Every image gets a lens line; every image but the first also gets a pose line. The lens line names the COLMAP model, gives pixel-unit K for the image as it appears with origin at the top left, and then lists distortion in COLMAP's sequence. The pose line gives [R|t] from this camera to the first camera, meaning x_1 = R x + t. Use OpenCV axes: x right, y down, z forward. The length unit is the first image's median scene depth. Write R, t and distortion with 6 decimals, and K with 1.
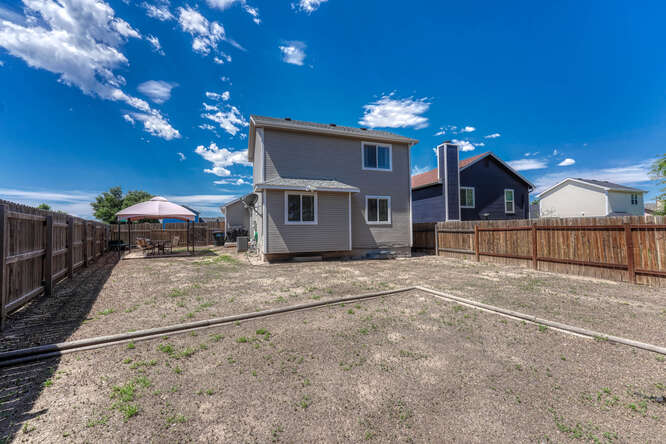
lens RADIAL K [[271.8, 0, 335.1], [0, 271.8, 217.7], [0, 0, 1]] dist [-0.026704, 0.017042]
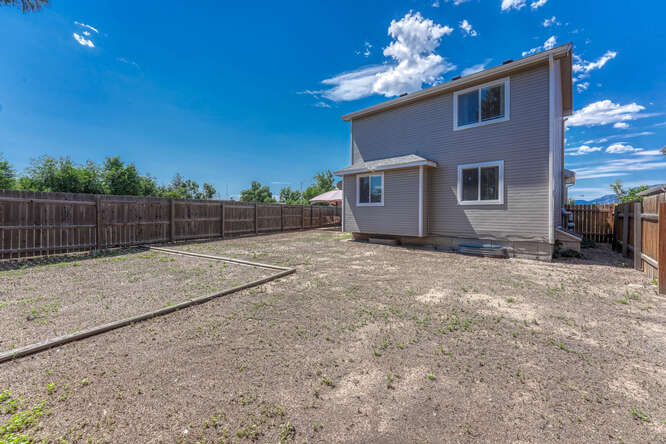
lens RADIAL K [[283.1, 0, 329.0], [0, 283.1, 220.4], [0, 0, 1]] dist [0.003460, 0.000258]
pose [[0.426859, 0.035451, -0.903623, 0.637326], [0.026180, 0.998328, 0.051534, 0.016662], [0.903939, -0.045655, 0.425217, 0.339002]]
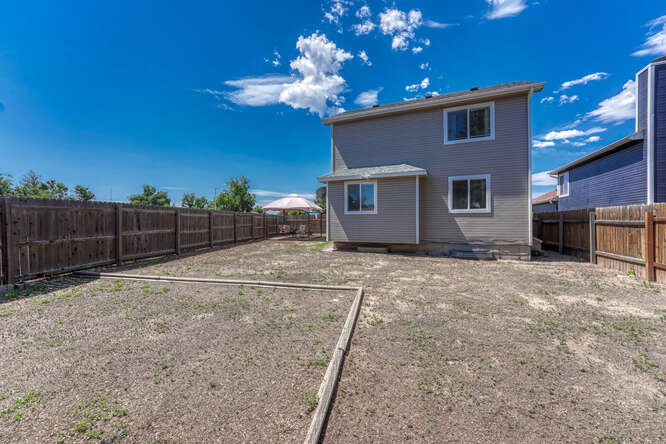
lens RADIAL K [[279.7, 0, 333.0], [0, 279.7, 222.0], [0, 0, 1]] dist [0.000002, -0.000079]
pose [[0.722285, 0.008797, -0.691540, 0.419866], [0.023865, 0.999007, 0.037634, 0.010868], [0.691184, -0.043686, 0.721357, 0.162234]]
